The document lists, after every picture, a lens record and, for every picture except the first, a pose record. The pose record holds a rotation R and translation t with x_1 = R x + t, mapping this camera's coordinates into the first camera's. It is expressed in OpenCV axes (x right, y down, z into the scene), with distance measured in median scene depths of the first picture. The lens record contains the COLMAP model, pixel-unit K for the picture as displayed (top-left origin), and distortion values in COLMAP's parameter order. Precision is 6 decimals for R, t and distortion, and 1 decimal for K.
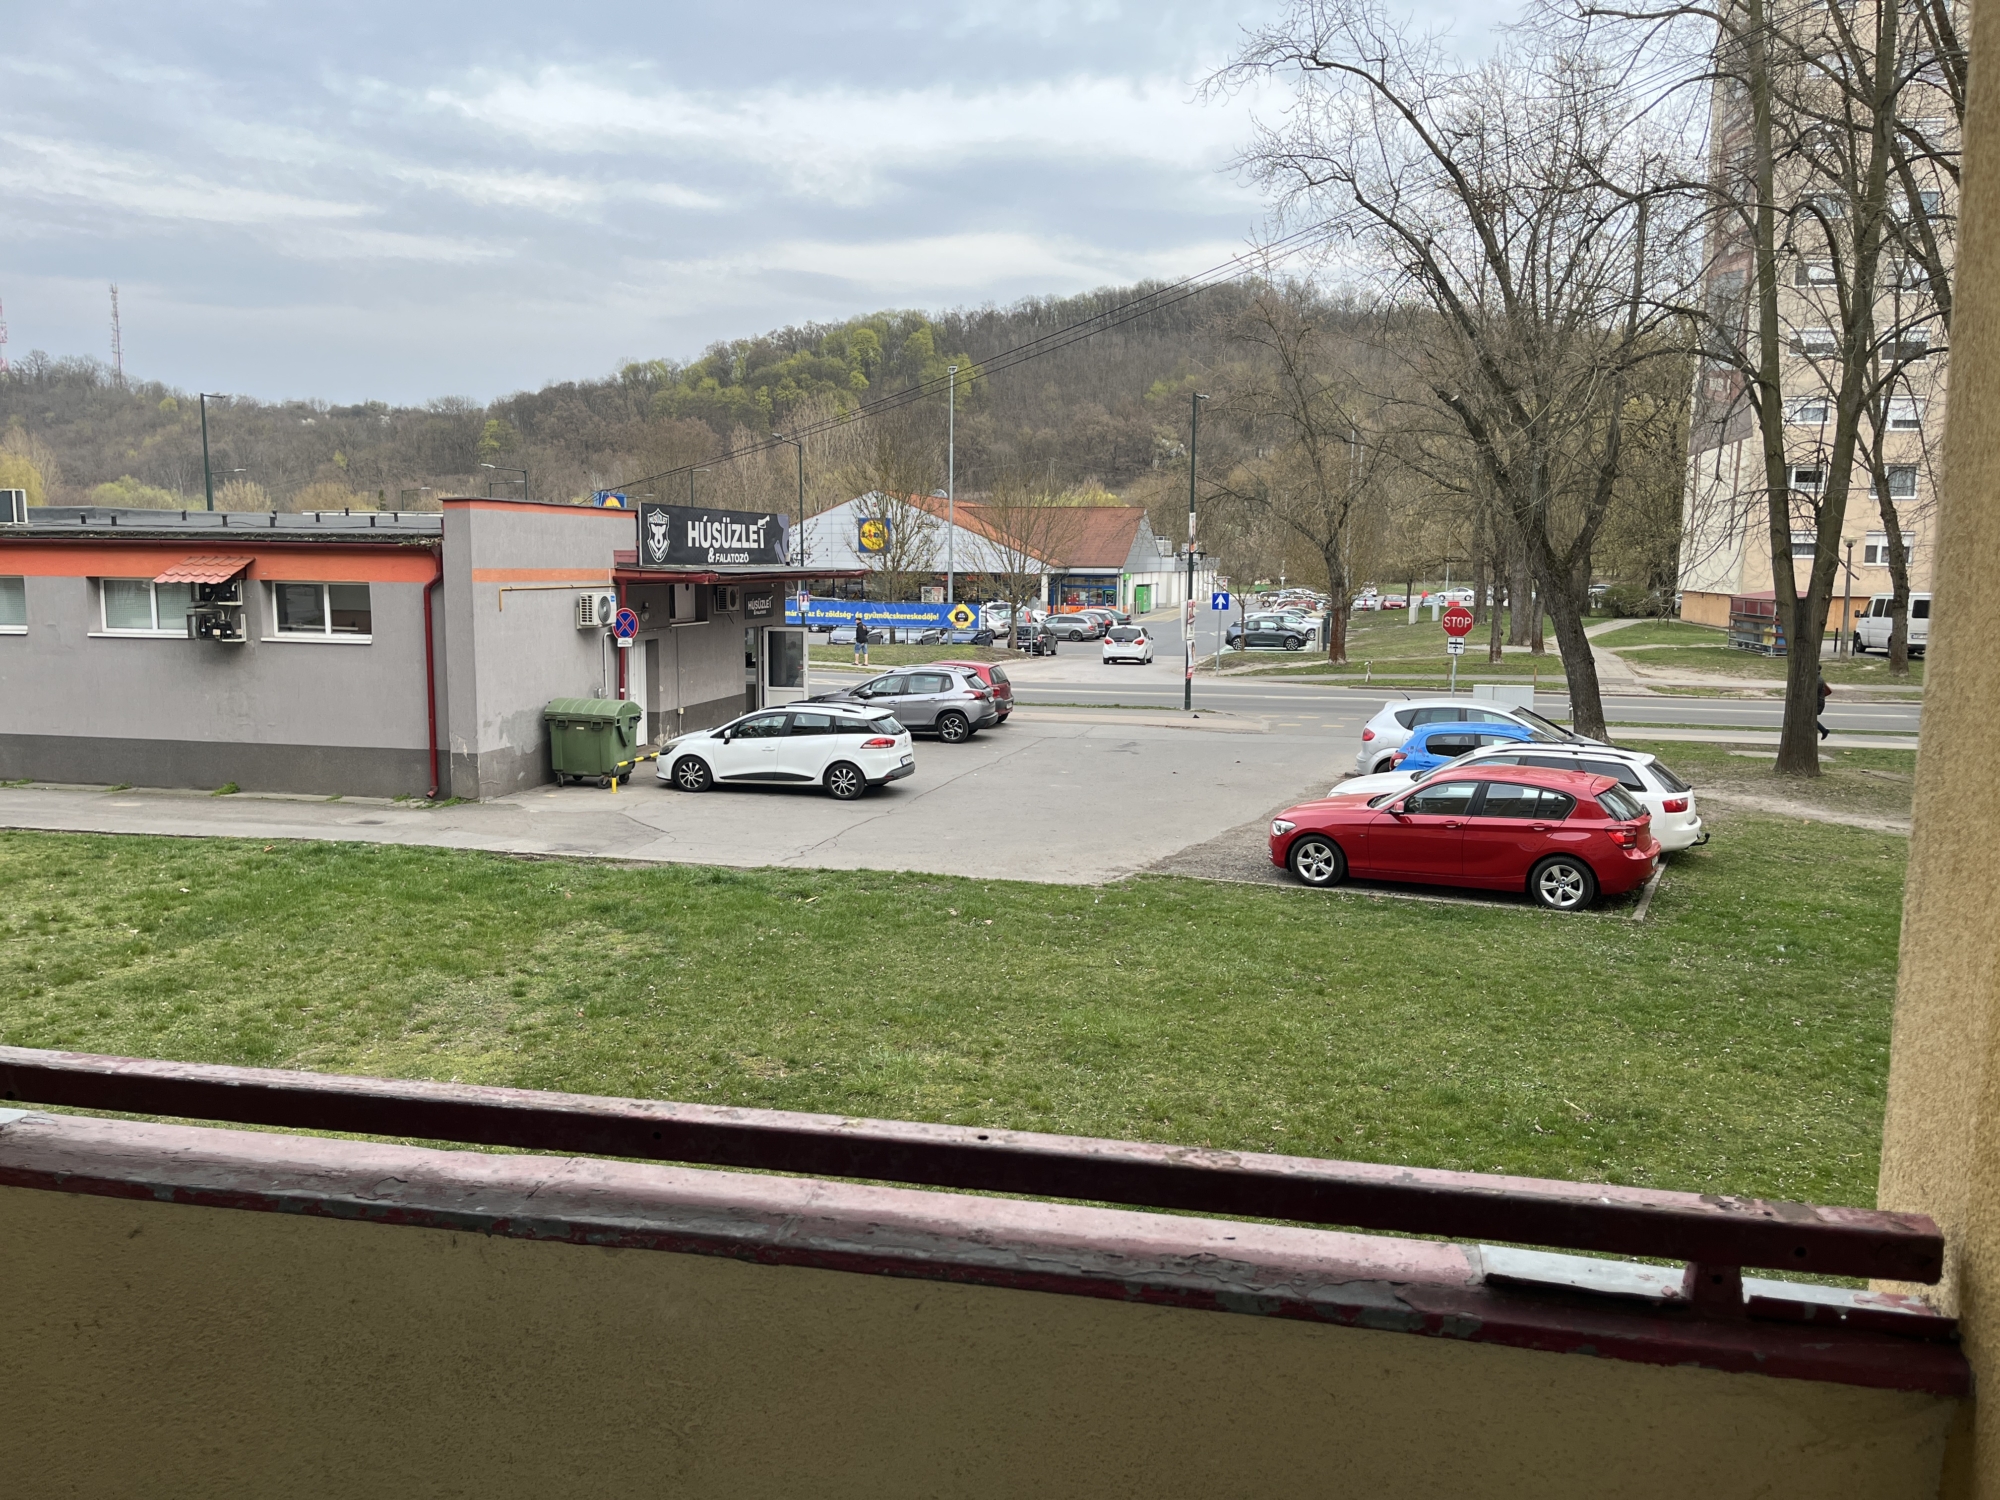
lens RADIAL K [[1497.7, 0, 999.9], [0, 1497.7, 756.4], [0, 0, 1]] dist [0.022390, 0.002144]
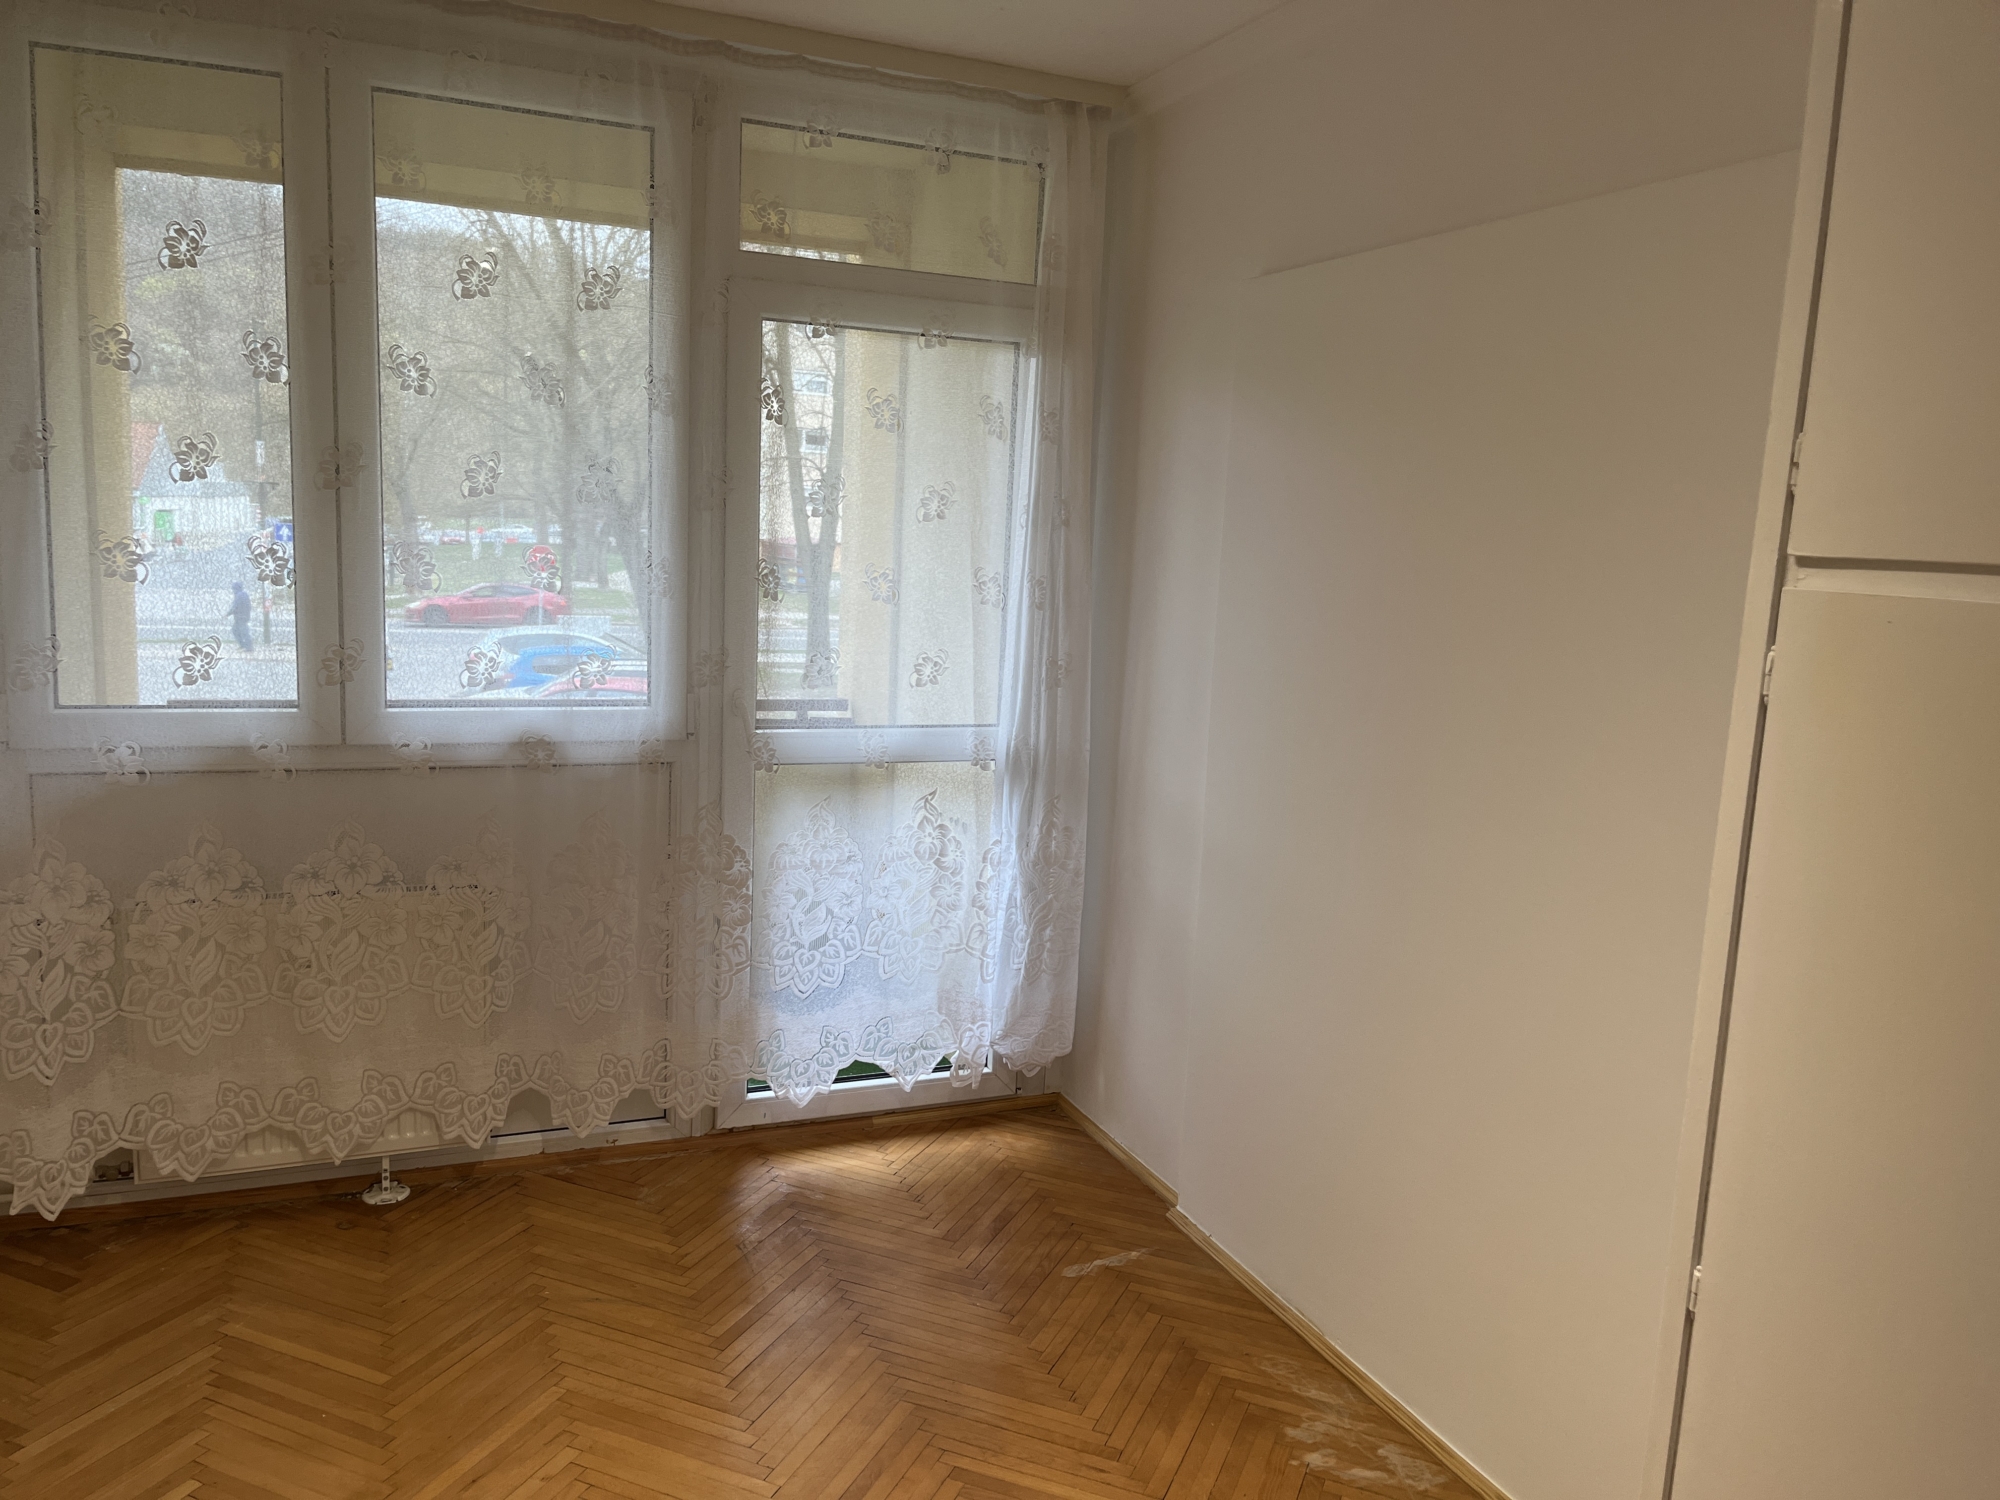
lens RADIAL K [[1497.7, 0, 1001.8], [0, 1497.7, 748.7], [0, 0, 1]] dist [0.022390, 0.002144]
pose [[0.819744, -0.056855, 0.569901, -0.047015], [0.035986, 0.998207, 0.047822, 0.008029], [-0.571598, -0.018694, 0.820321, -0.088626]]
